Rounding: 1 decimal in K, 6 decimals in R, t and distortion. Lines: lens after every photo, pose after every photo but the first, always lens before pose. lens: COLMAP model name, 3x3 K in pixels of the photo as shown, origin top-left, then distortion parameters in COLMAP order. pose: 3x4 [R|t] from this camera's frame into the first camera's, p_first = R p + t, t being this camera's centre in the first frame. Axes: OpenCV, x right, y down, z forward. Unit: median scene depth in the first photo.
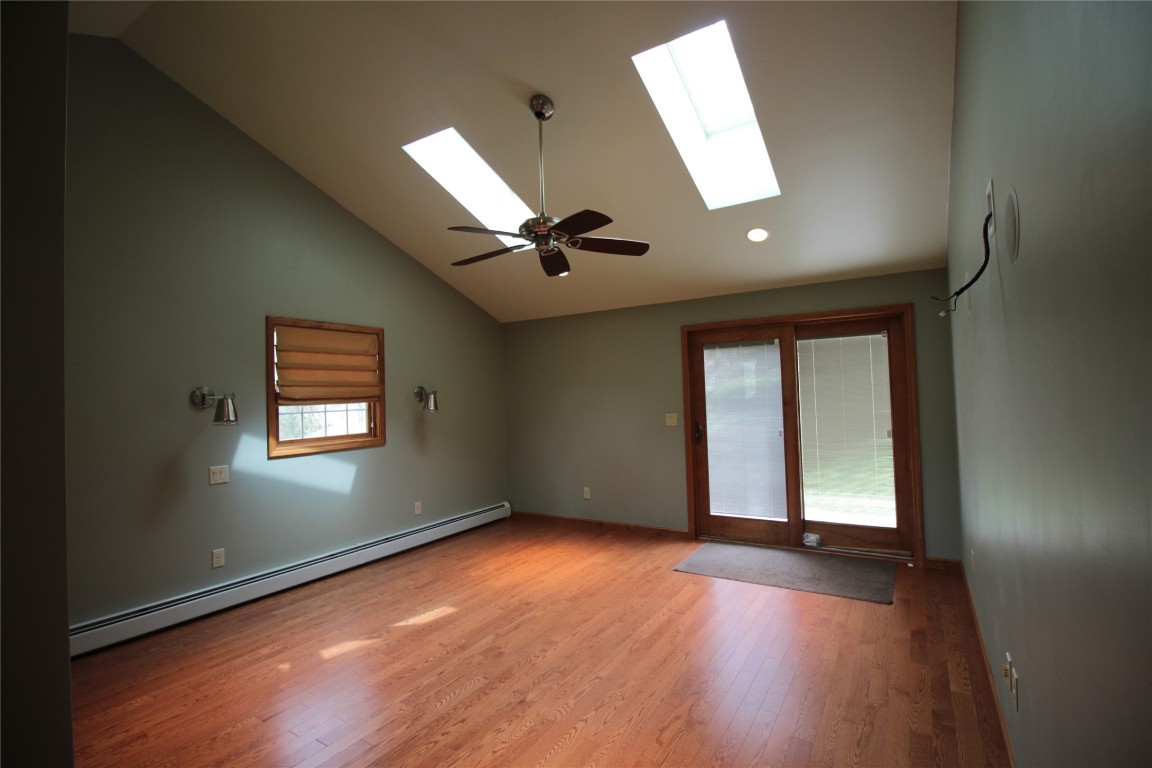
lens RADIAL K [[531.3, 0, 583.3], [0, 531.3, 380.1], [0, 0, 1]] dist [-0.000755, -0.011348]
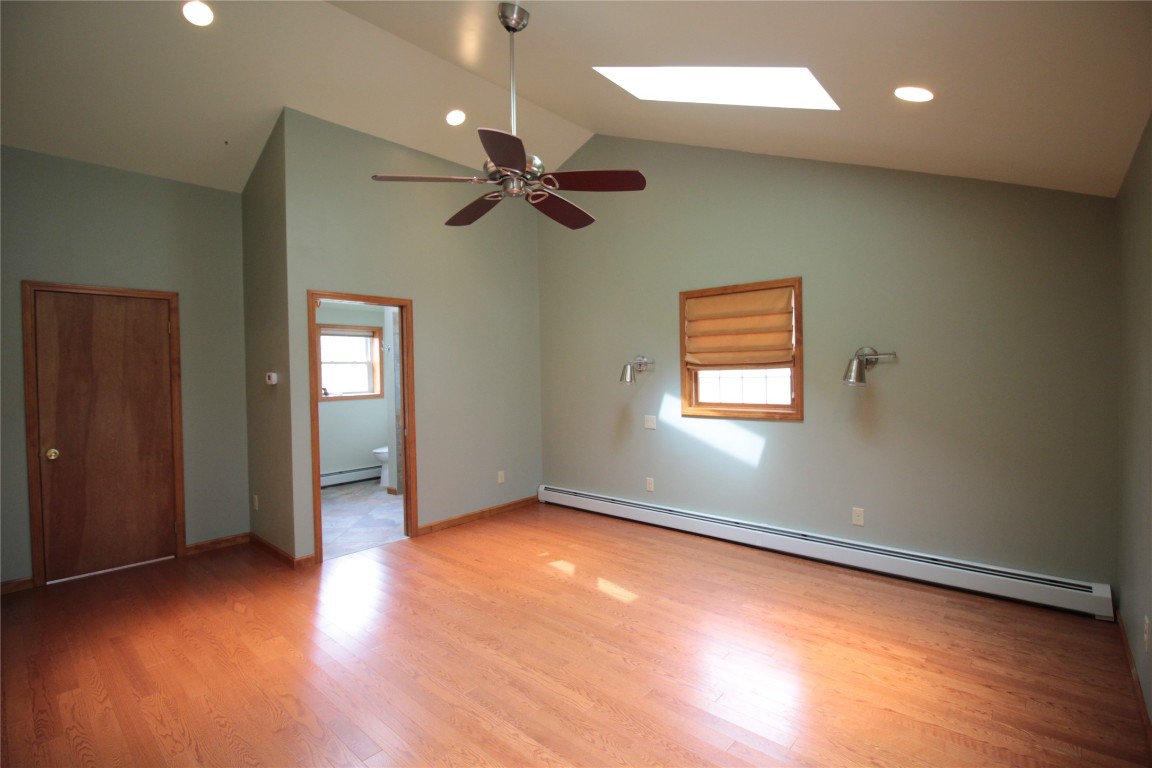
lens RADIAL K [[531.3, 0, 583.3], [0, 531.3, 380.1], [0, 0, 1]] dist [-0.000755, -0.011348]
pose [[-0.173838, 0.049575, -0.983526, 0.560540], [0.051557, 0.997821, 0.041183, 0.009759], [0.983424, -0.043548, -0.176015, 0.947703]]
